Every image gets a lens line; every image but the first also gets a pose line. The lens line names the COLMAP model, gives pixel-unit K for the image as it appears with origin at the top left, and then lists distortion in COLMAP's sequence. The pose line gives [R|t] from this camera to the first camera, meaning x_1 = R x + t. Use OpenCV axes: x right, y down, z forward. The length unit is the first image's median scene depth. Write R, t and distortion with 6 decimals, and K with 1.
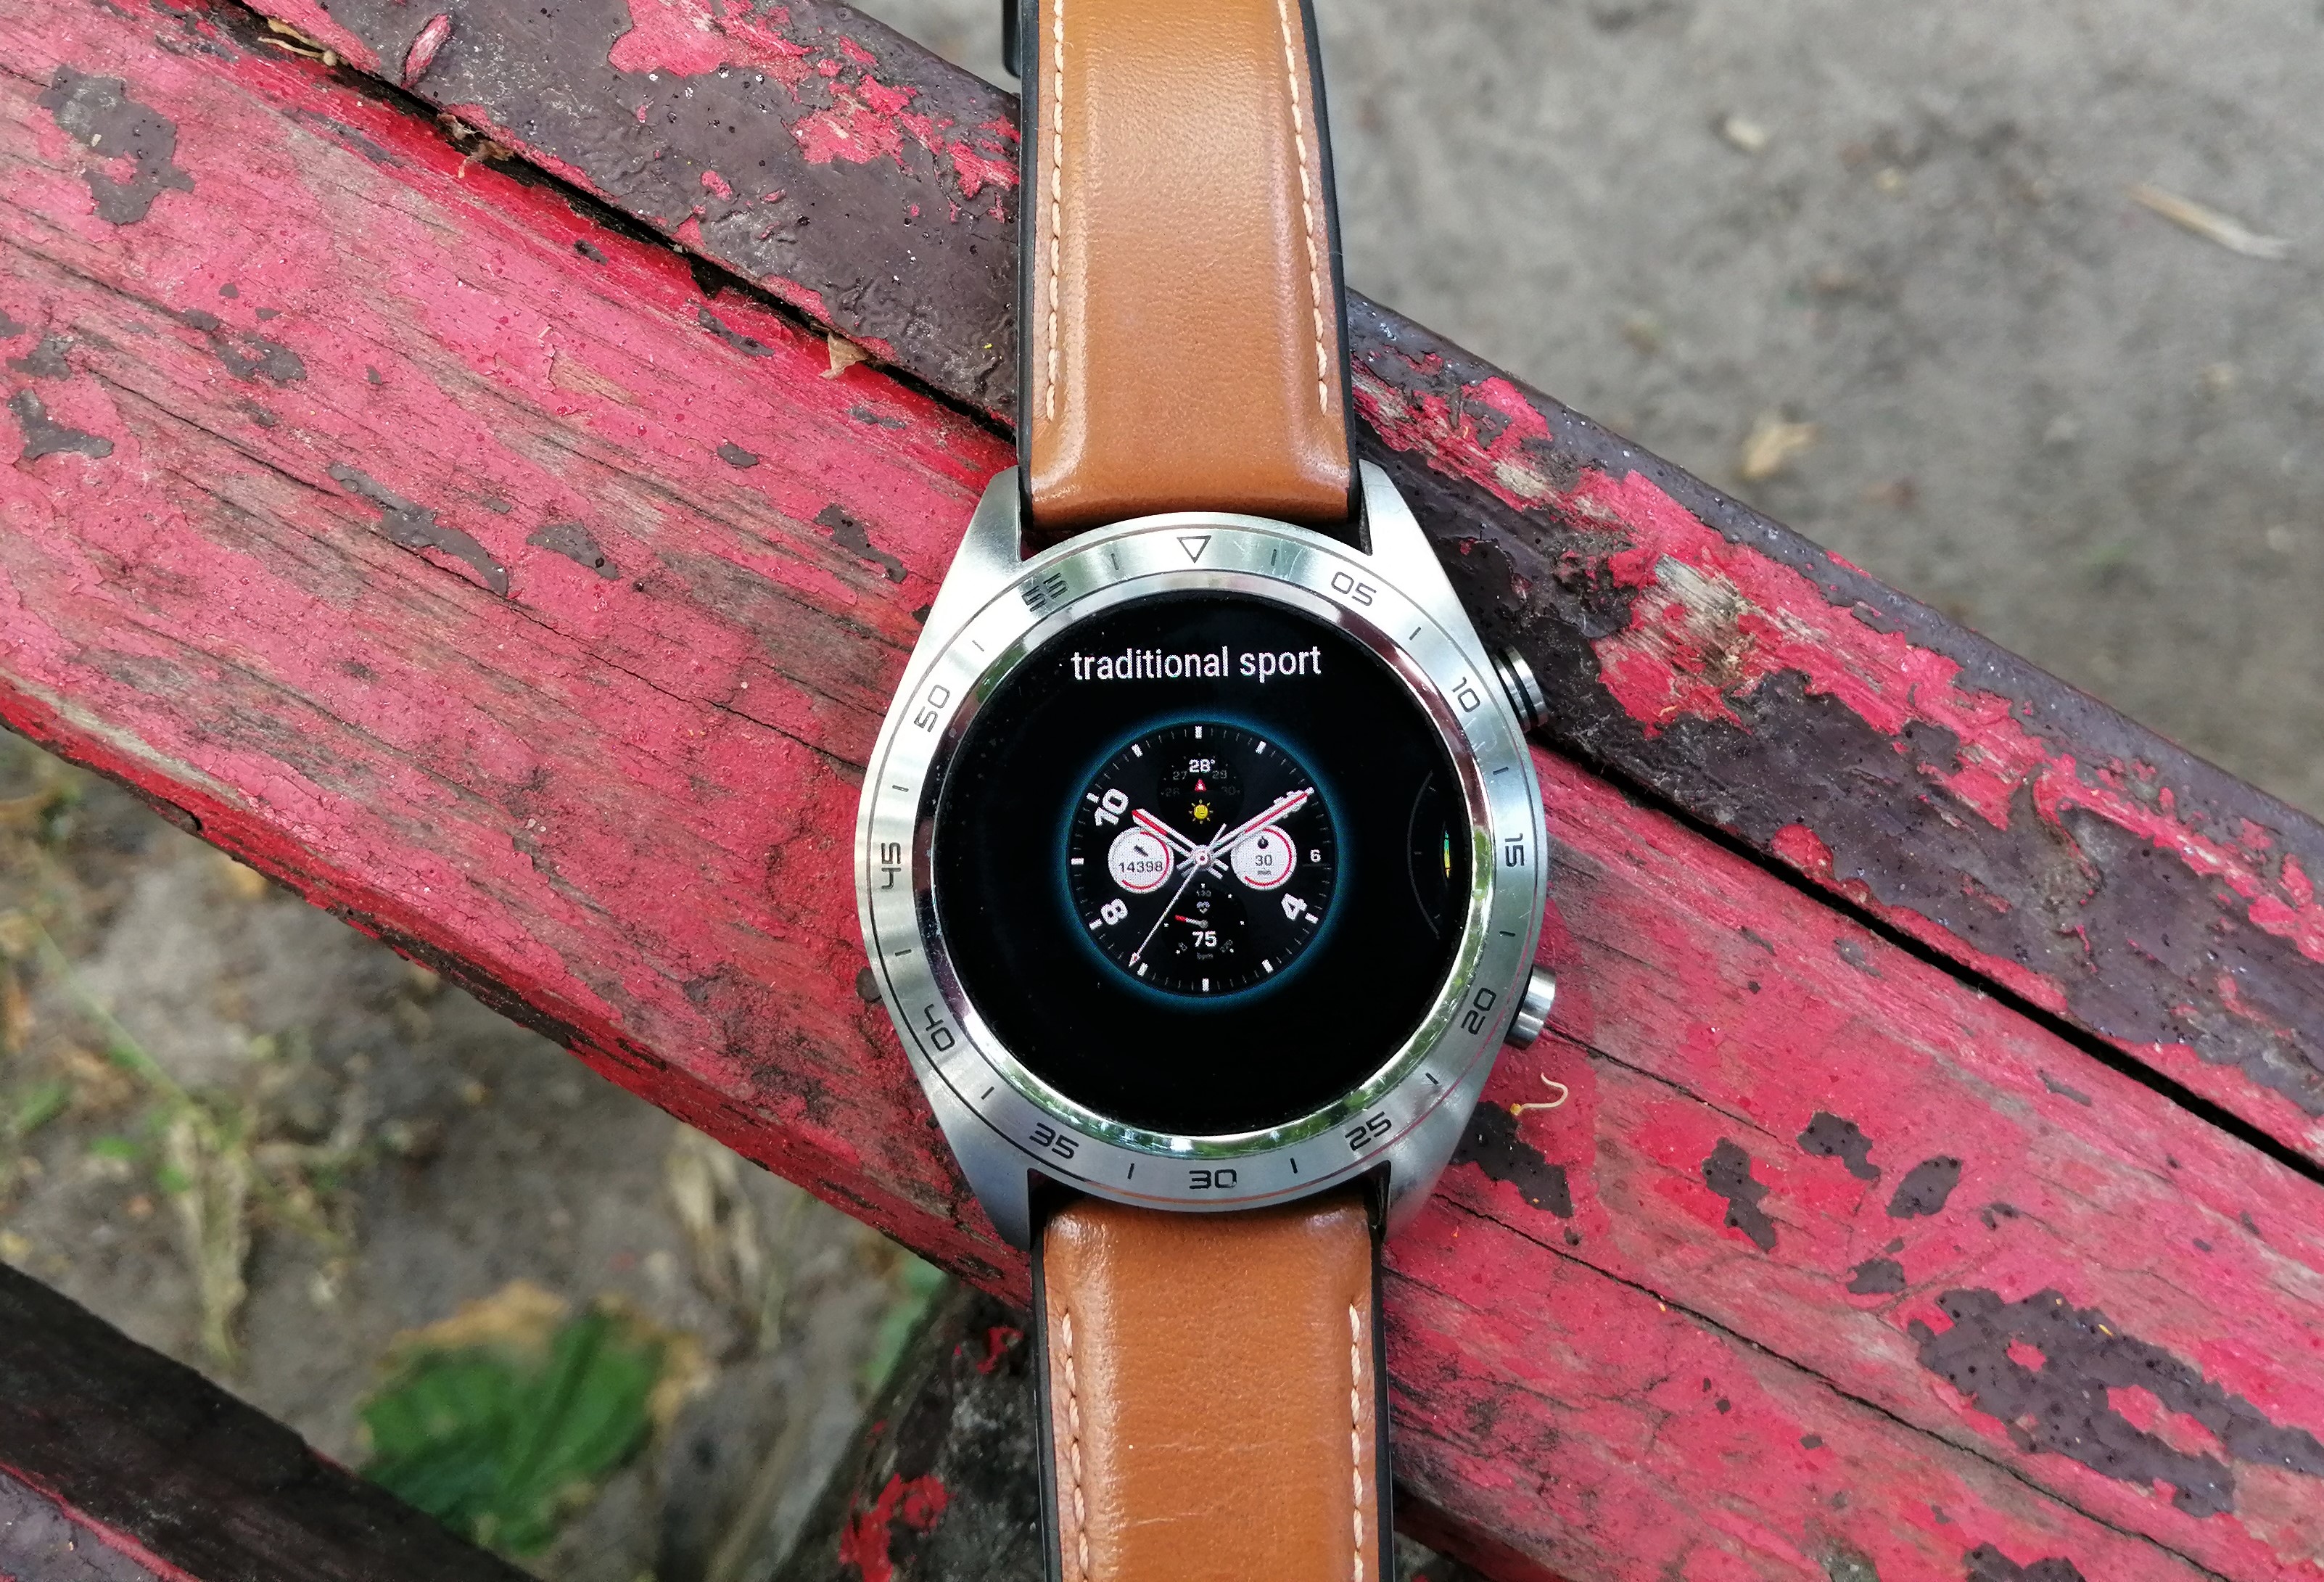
lens RADIAL K [[2201.8, 0, 1152.9], [0, 2201.8, 472.9], [0, 0, 1]] dist [0.014944, -0.104200]
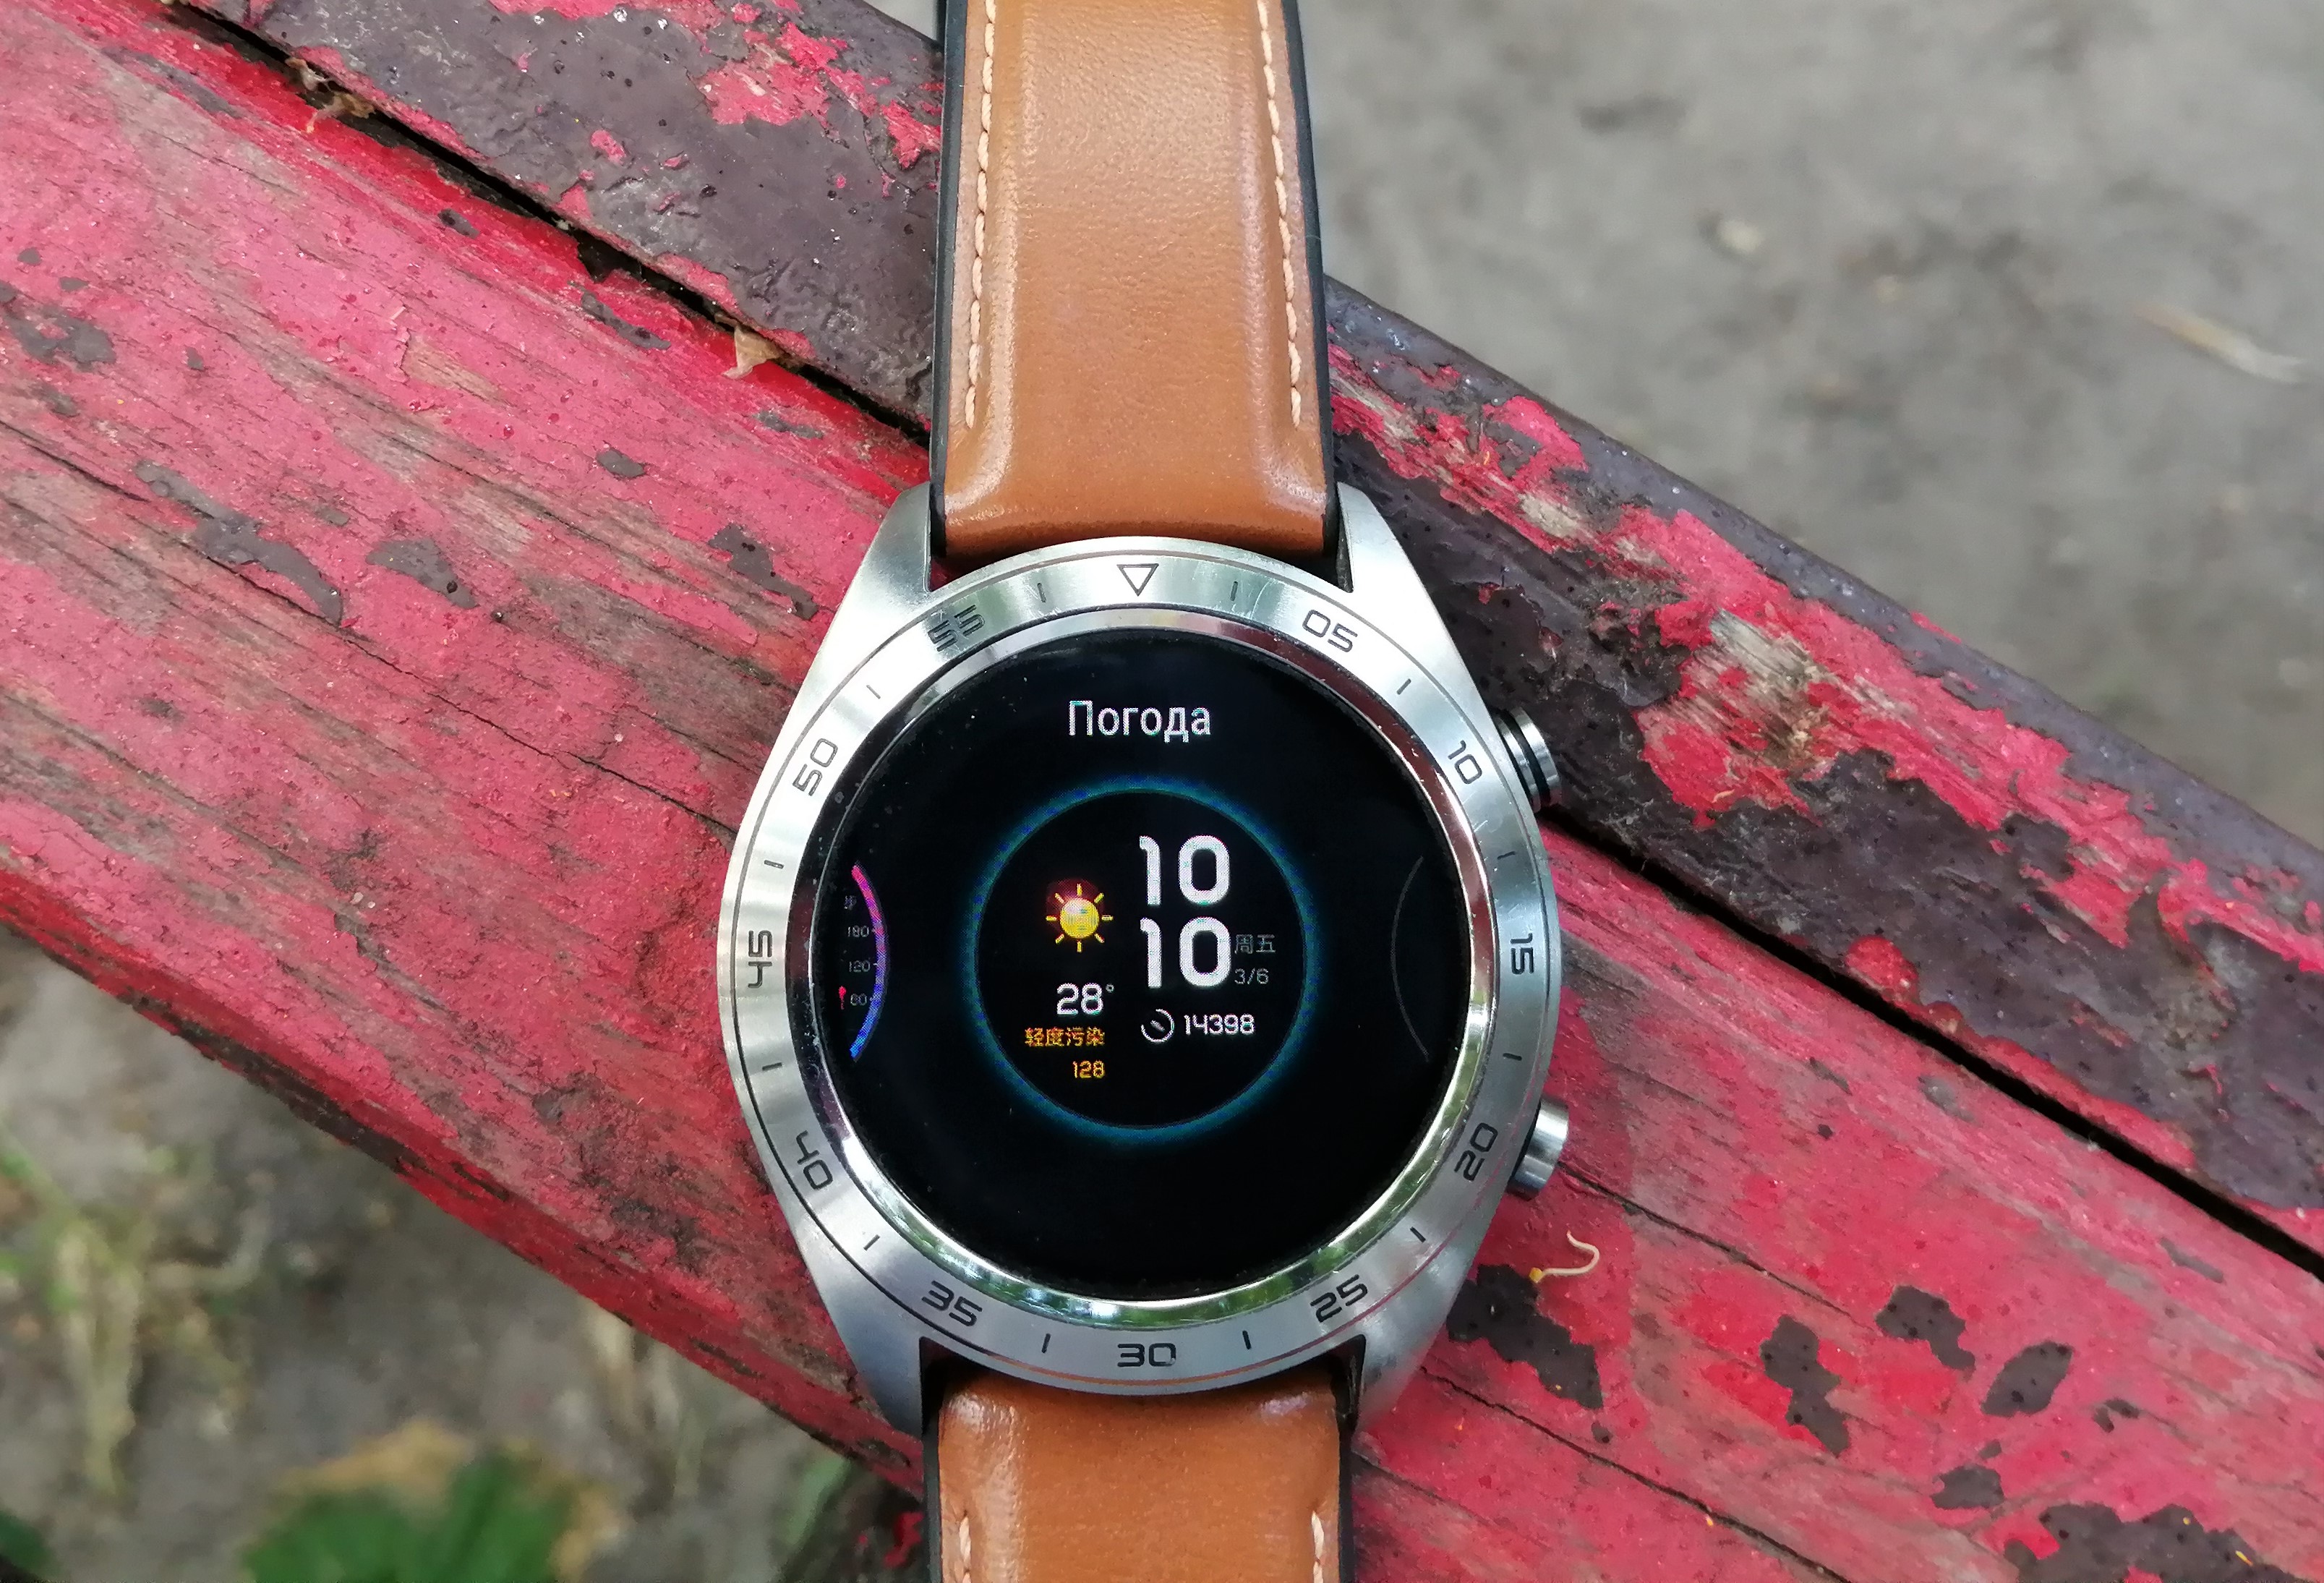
lens RADIAL K [[2201.9, 0, 1114.4], [0, 2201.9, 503.3], [0, 0, 1]] dist [0.014944, -0.104200]
pose [[0.999720, 0.023241, -0.004443, 0.003857], [-0.023404, 0.998884, -0.041036, 0.036883], [0.003484, 0.041129, 0.999148, 0.159374]]
